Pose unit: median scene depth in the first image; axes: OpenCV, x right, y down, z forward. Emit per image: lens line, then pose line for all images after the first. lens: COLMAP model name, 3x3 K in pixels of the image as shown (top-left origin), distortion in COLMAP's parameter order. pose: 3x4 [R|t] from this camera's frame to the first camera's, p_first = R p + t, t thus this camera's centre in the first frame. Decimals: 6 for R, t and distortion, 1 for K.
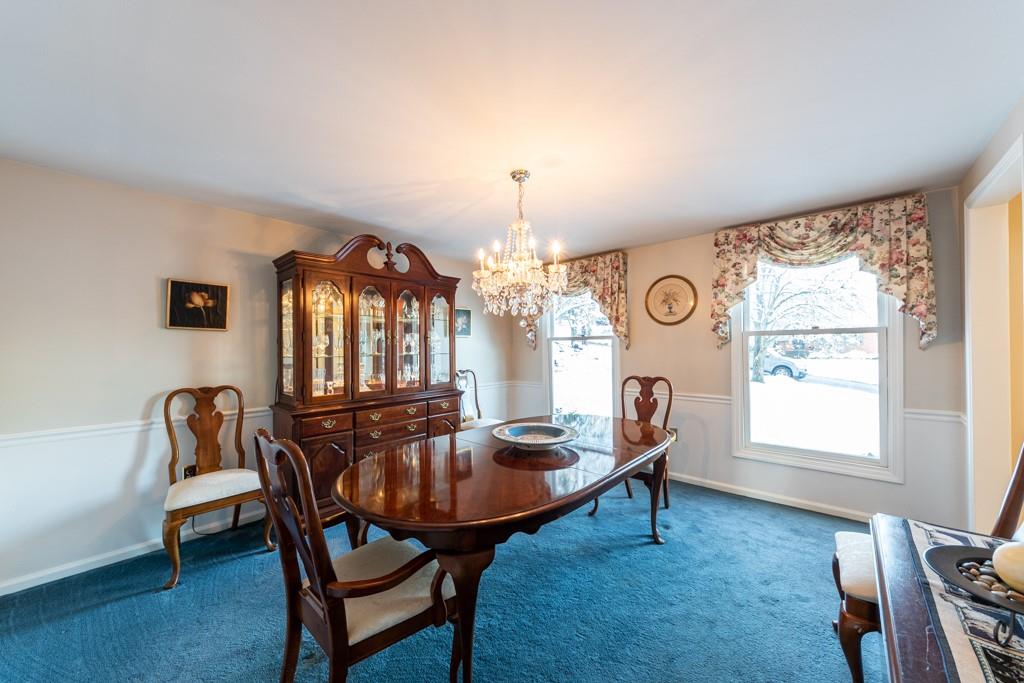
lens RADIAL K [[370.1, 0, 512.0], [0, 370.1, 341.5], [0, 0, 1]] dist [-0.000574, -0.000088]
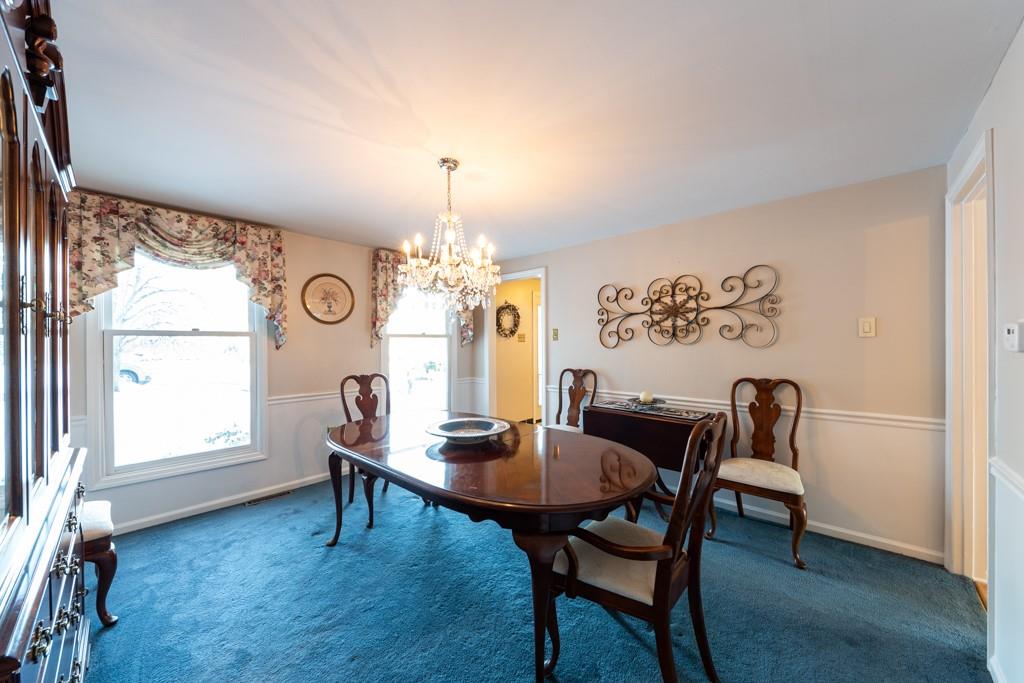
lens RADIAL K [[368.7, 0, 512.0], [0, 368.7, 341.5], [0, 0, 1]] dist [0.000108, -0.000054]
pose [[0.013257, 0.016501, 0.999776, -0.170647], [-0.010068, 0.999815, -0.016368, 0.004153], [-0.999861, -0.009849, 0.013421, 0.152715]]
